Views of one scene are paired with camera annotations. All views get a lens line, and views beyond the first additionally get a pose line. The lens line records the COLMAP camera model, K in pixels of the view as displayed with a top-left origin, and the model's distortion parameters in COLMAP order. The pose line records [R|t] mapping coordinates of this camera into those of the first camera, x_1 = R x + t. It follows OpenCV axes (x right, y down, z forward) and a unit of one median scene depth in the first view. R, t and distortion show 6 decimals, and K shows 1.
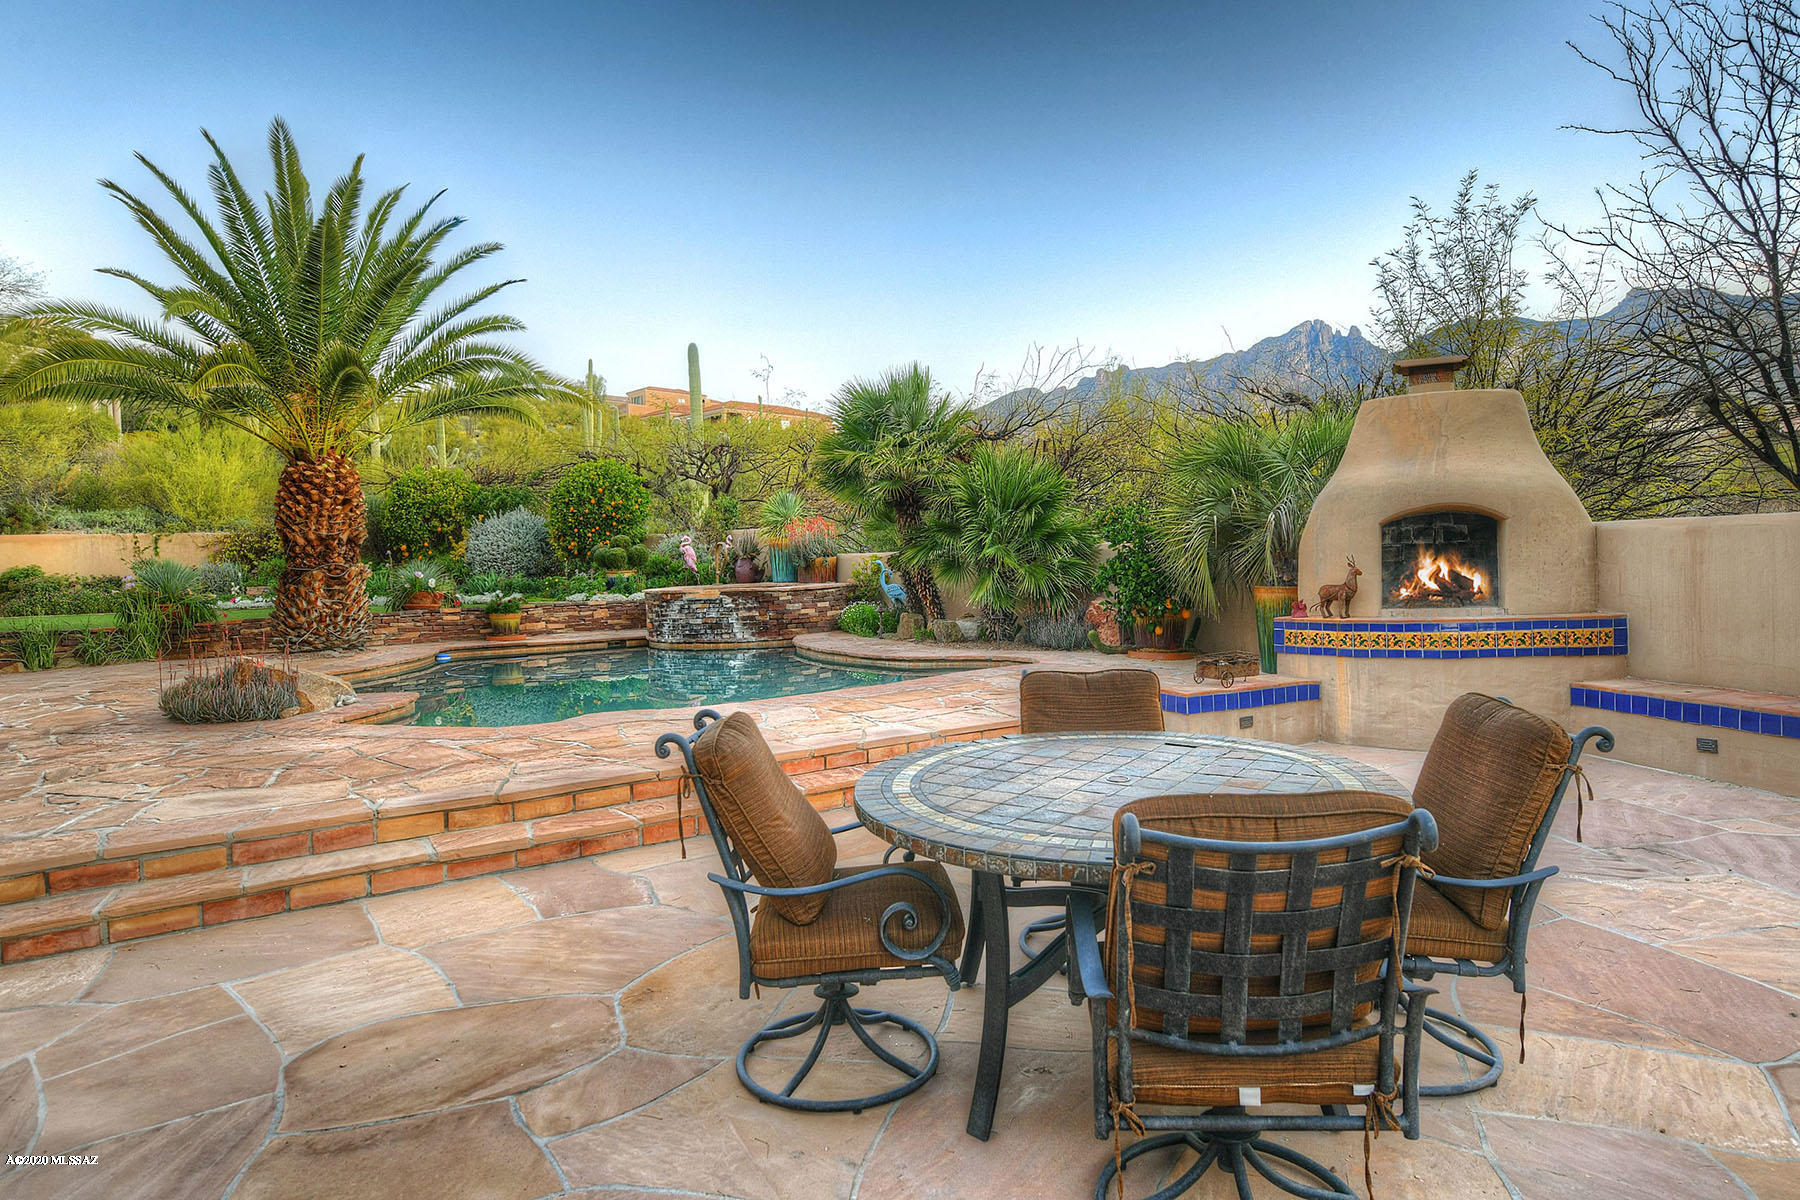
lens RADIAL K [[1016.3, 0, 940.0], [0, 1016.3, 450.7], [0, 0, 1]] dist [0.000452, -0.002519]
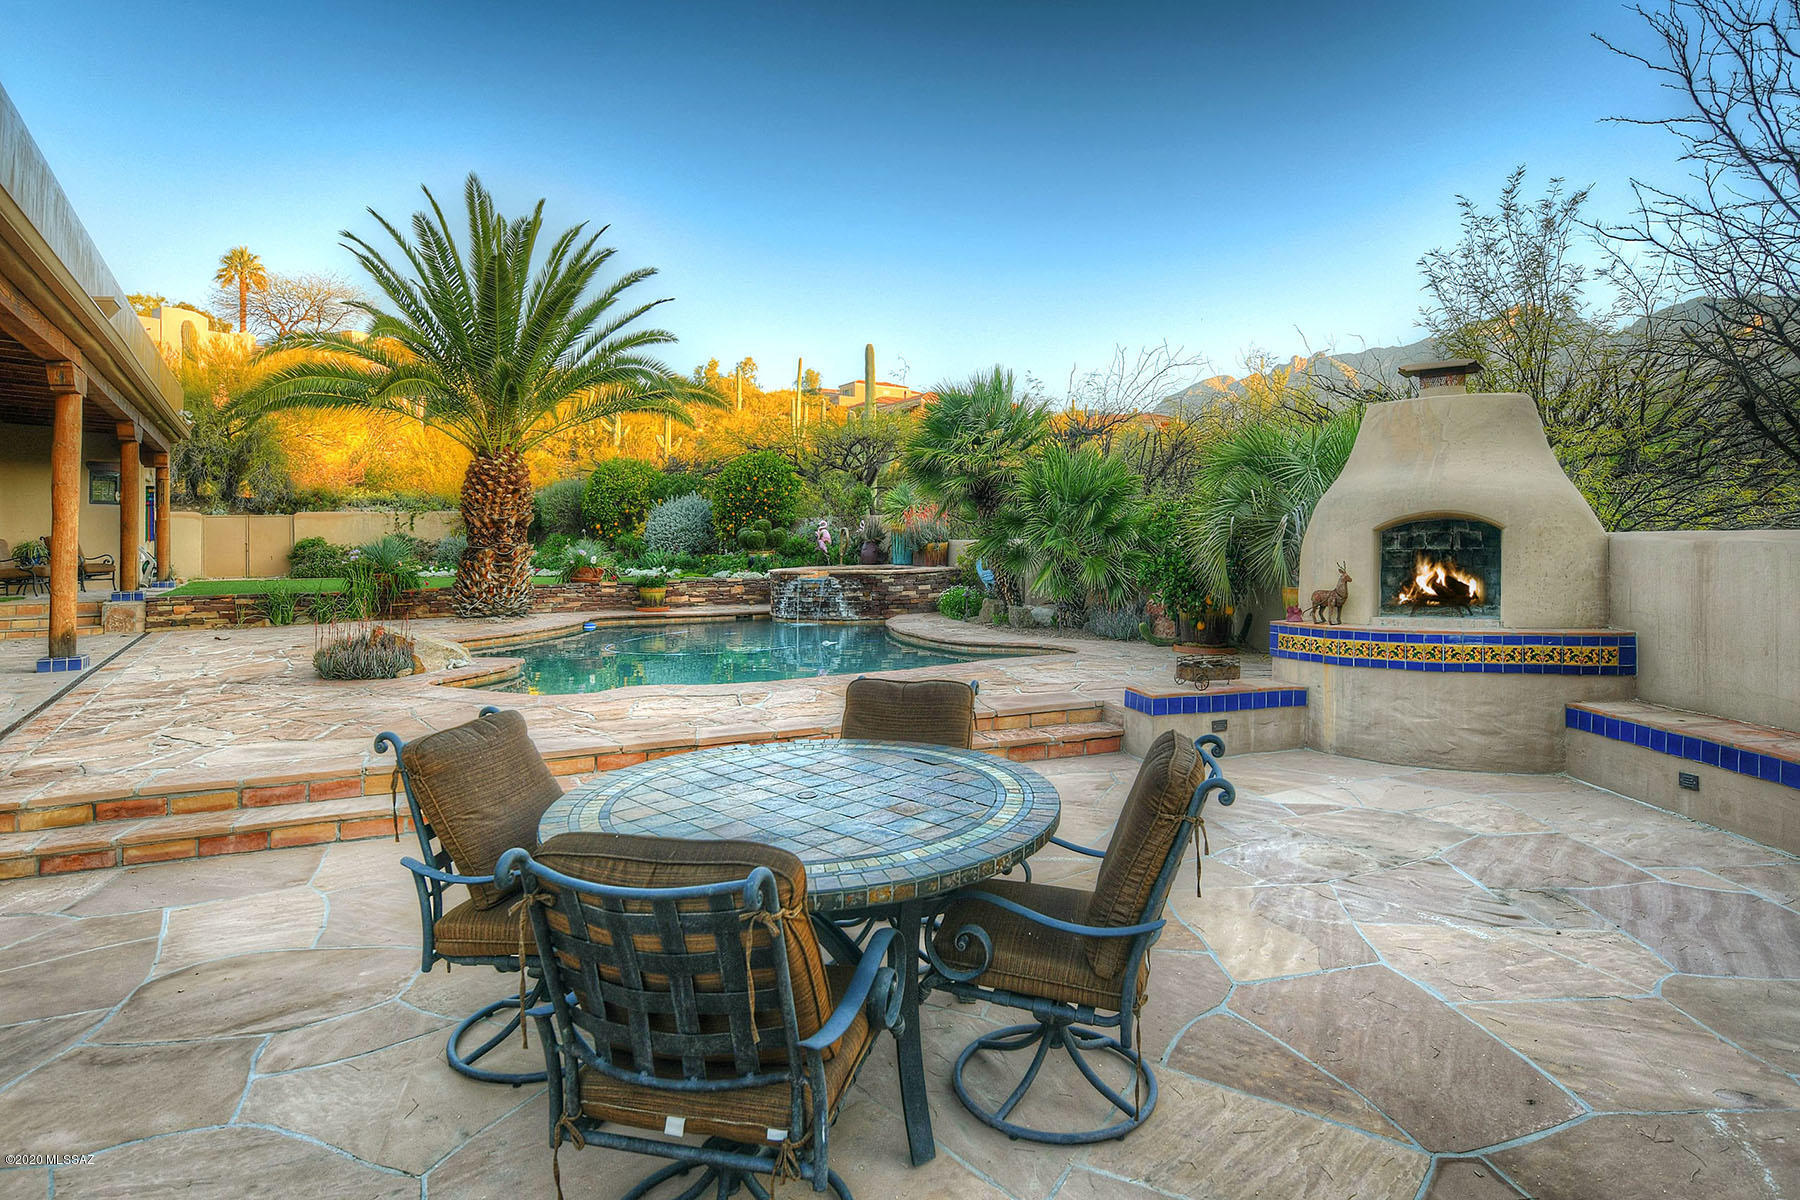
lens RADIAL K [[938.7, 0, 950.7], [0, 938.7, 407.4], [0, 0, 1]] dist [-0.001916, -0.001786]
pose [[0.982682, -0.007816, -0.185135, 0.124711], [0.002109, 0.999517, -0.031003, -0.012886], [0.185288, 0.030075, 0.982224, 0.012005]]
